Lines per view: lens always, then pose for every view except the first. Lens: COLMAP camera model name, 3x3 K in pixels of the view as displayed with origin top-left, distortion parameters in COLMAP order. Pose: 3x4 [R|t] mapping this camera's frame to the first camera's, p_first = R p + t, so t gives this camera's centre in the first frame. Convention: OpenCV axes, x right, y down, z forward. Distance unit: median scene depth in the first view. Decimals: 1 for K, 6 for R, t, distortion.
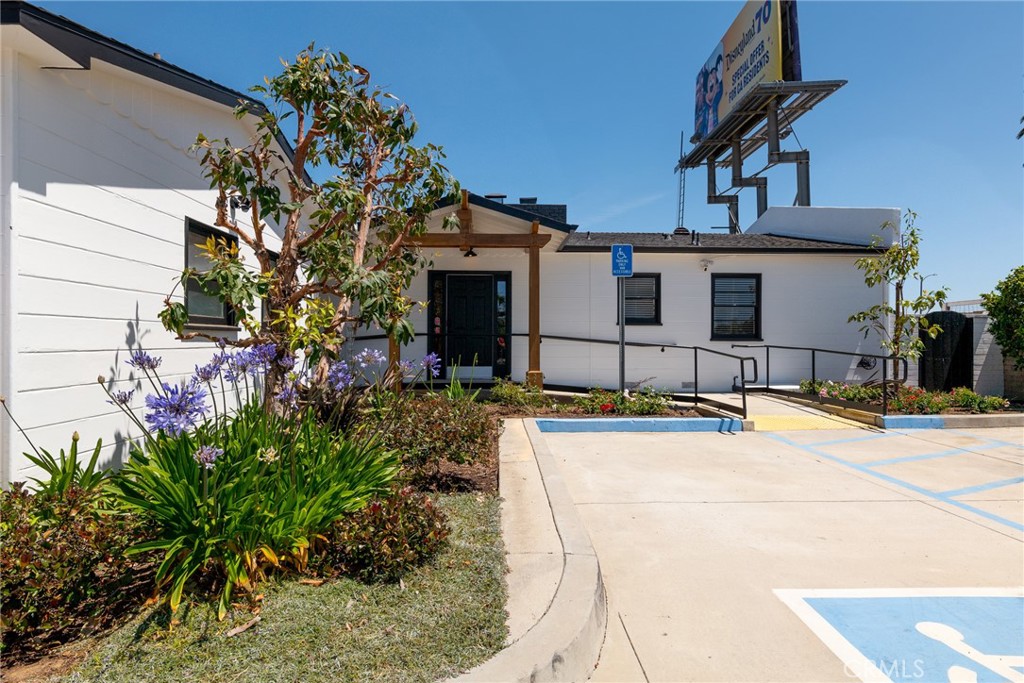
lens RADIAL K [[554.7, 0, 512.0], [0, 554.7, 341.5], [0, 0, 1]] dist [0.003297, -0.000162]
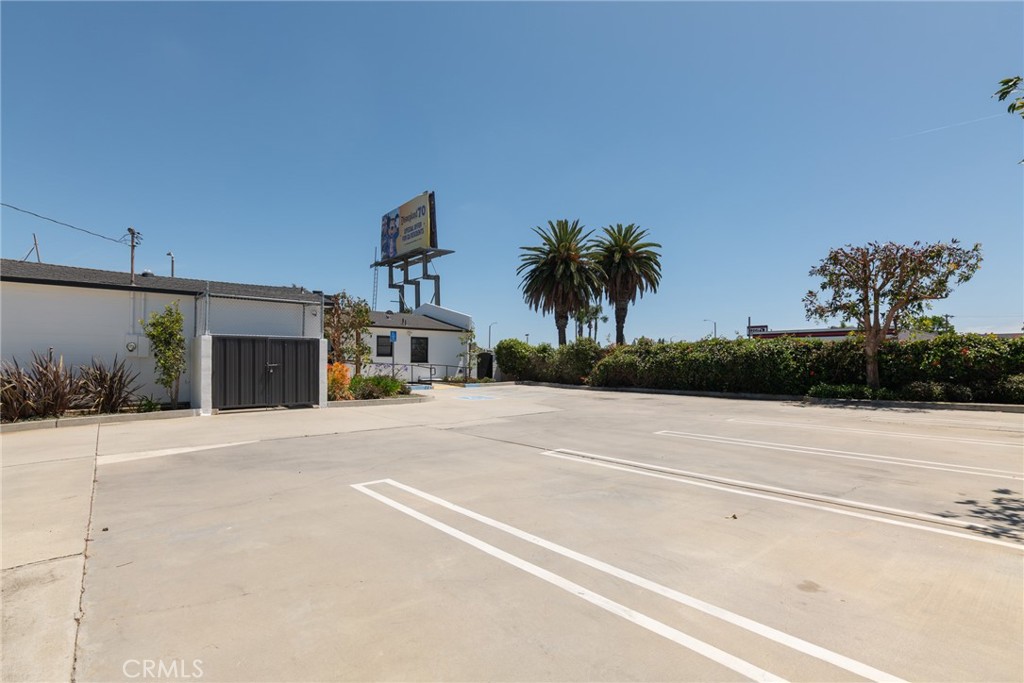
lens RADIAL K [[493.2, 0, 512.0], [0, 493.2, 341.5], [0, 0, 1]] dist [-0.018205, 0.001991]
pose [[0.781725, 0.026121, 0.623076, -0.704769], [-0.000964, 0.999172, -0.040679, -0.007286], [-0.623623, 0.031199, 0.781103, -1.090787]]
